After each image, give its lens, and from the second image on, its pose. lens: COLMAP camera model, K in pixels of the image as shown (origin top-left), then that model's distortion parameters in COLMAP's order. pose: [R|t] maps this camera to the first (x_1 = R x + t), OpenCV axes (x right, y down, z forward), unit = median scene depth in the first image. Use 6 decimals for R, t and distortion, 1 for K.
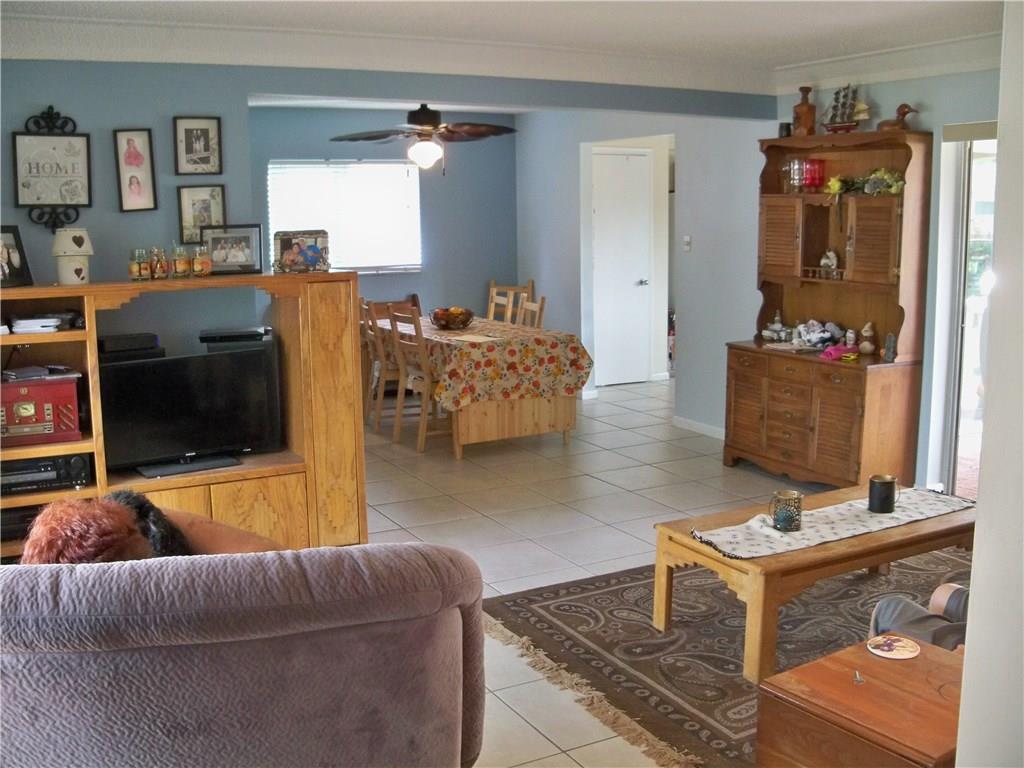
lens RADIAL K [[1045.9, 0, 502.3], [0, 1045.9, 380.6], [0, 0, 1]] dist [-0.227931, 0.252723]
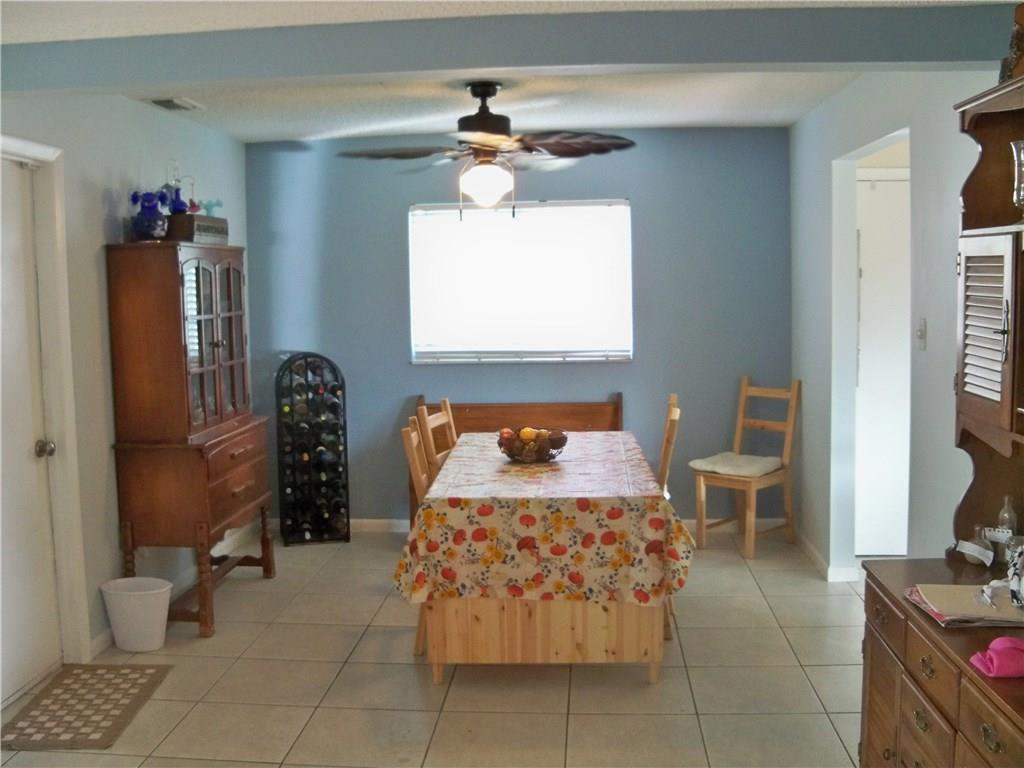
lens RADIAL K [[1045.9, 0, 502.3], [0, 1045.9, 380.6], [0, 0, 1]] dist [-0.227931, 0.252723]
pose [[0.840667, 0.049956, -0.539244, 0.306734], [-0.080325, 0.996225, -0.032933, -0.084469], [0.535563, 0.071000, 0.841506, 0.513110]]
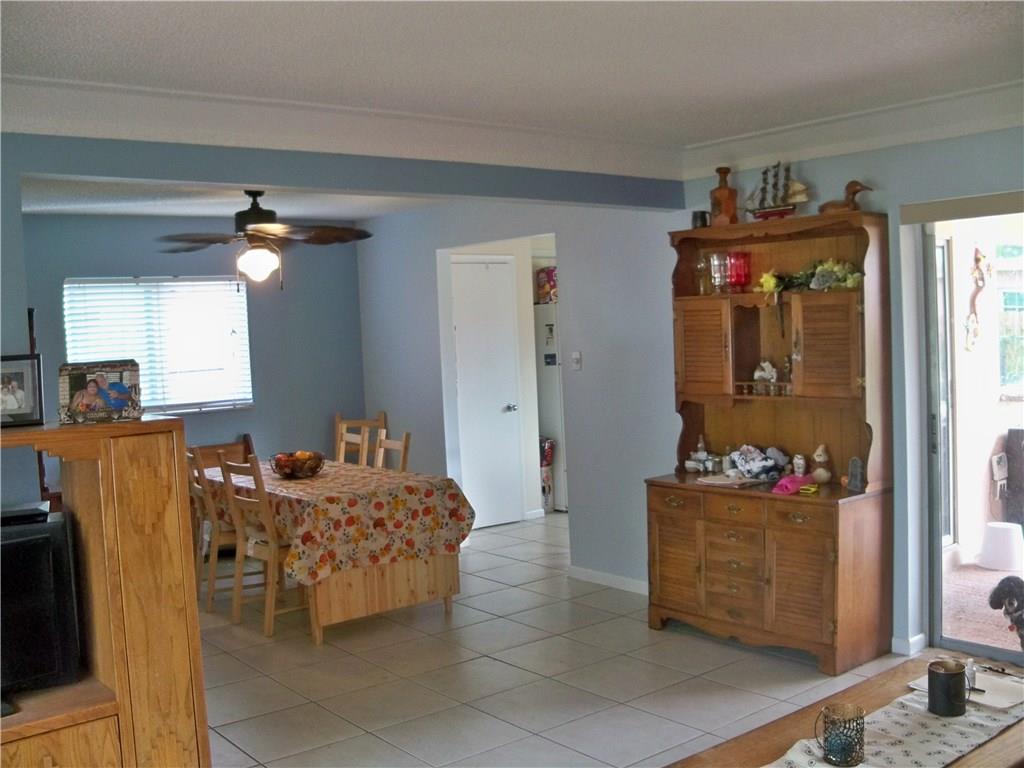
lens RADIAL K [[1045.9, 0, 502.3], [0, 1045.9, 380.6], [0, 0, 1]] dist [-0.227931, 0.252723]
pose [[0.983969, -0.039784, 0.173848, -0.032599], [0.059878, 0.991913, -0.111911, -0.027637], [-0.167990, 0.120526, 0.978393, 0.198539]]
